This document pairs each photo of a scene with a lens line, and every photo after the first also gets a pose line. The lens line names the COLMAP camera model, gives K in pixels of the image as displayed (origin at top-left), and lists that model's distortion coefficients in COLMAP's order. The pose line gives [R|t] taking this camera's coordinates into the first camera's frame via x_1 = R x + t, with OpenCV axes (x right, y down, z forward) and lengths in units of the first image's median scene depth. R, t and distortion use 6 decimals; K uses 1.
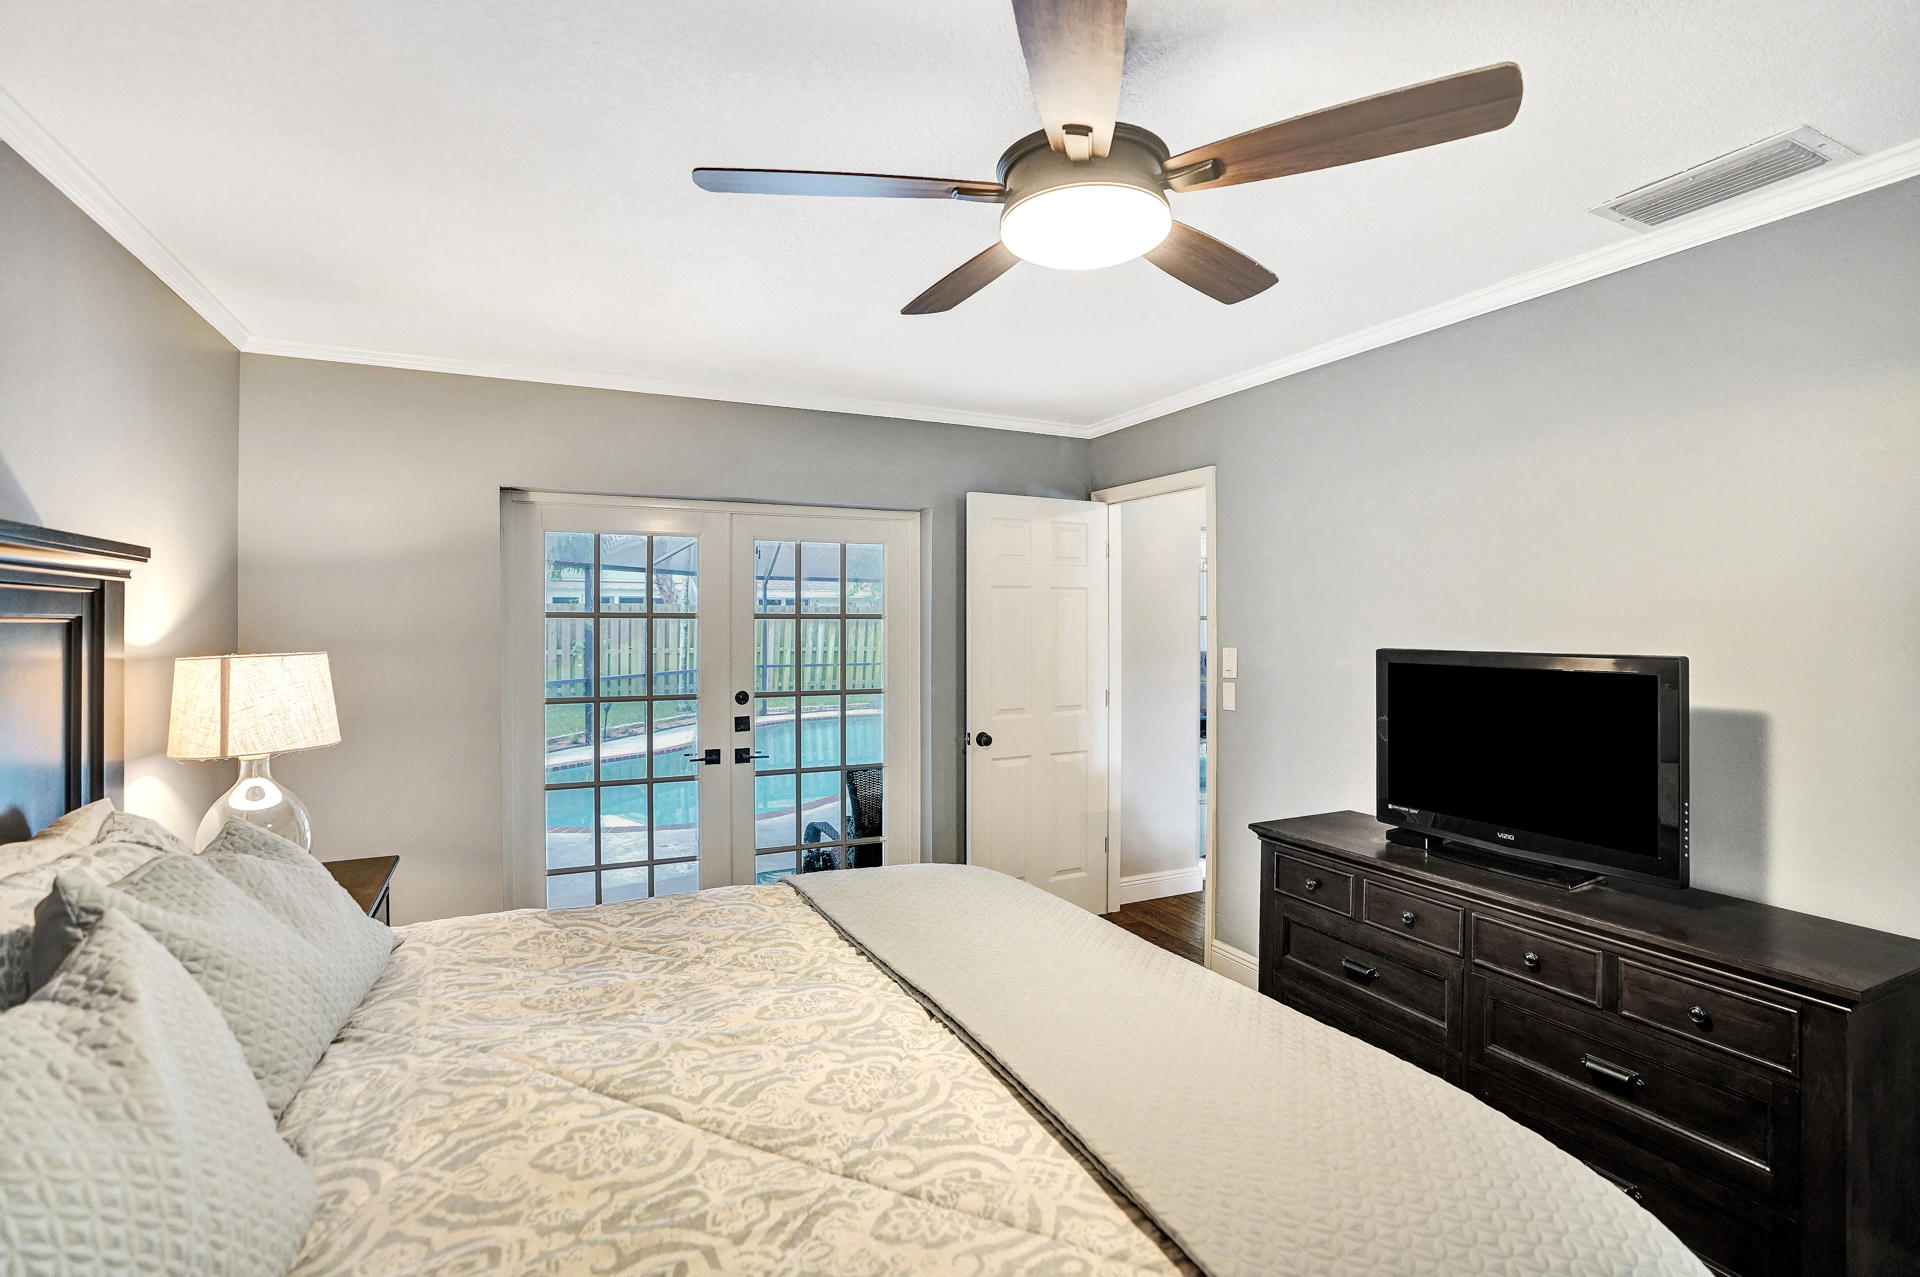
lens RADIAL K [[891.4, 0, 968.3], [0, 891.4, 628.2], [0, 0, 1]] dist [-0.038746, 0.013020]
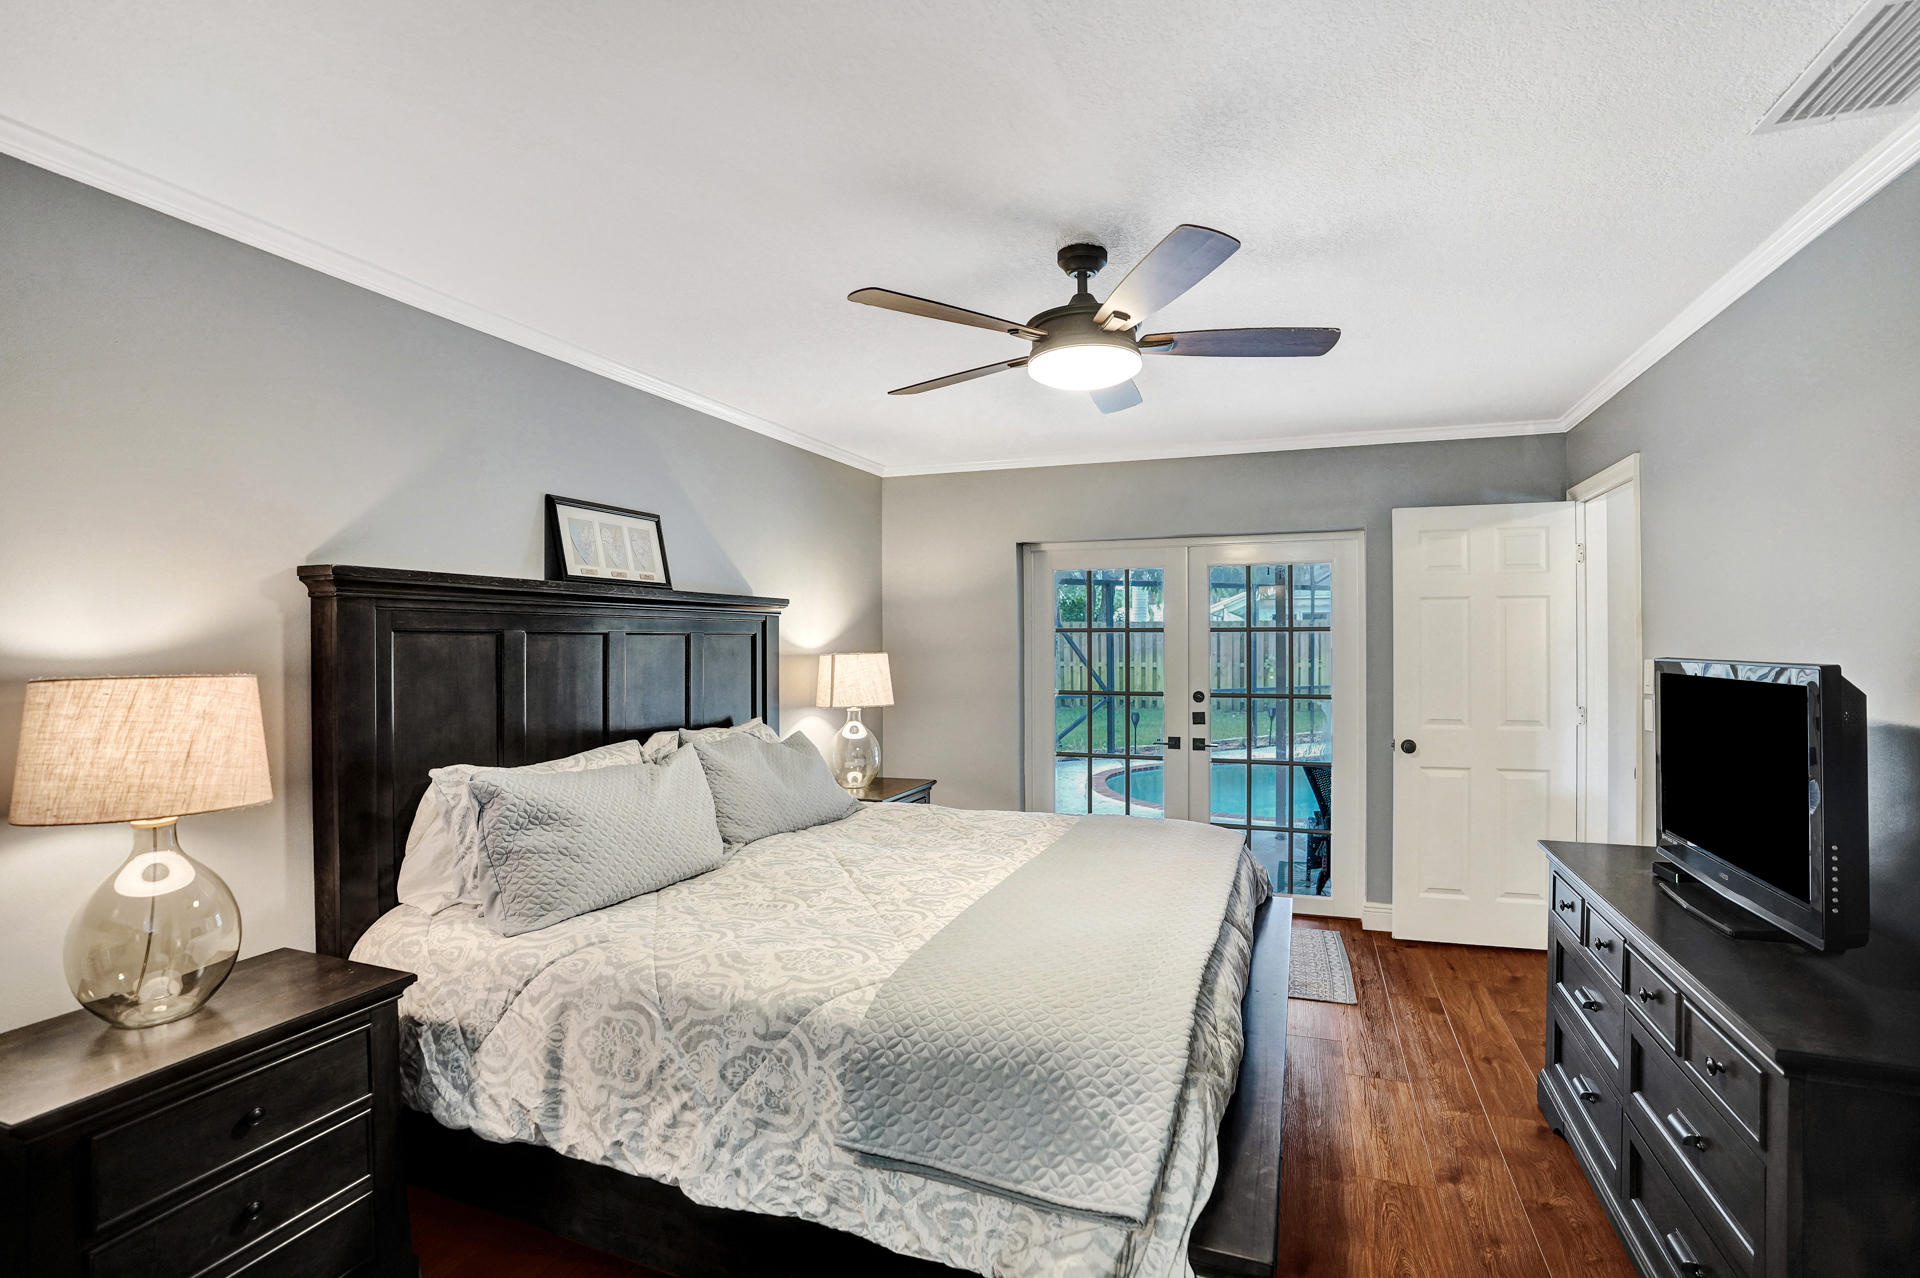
lens RADIAL K [[891.4, 0, 977.0], [0, 891.4, 637.0], [0, 0, 1]] dist [-0.038746, 0.013020]
pose [[0.702814, -0.003337, -0.711366, 0.531726], [-0.000825, 0.999984, -0.005507, 0.004636], [0.711373, 0.004457, 0.702800, -0.097825]]
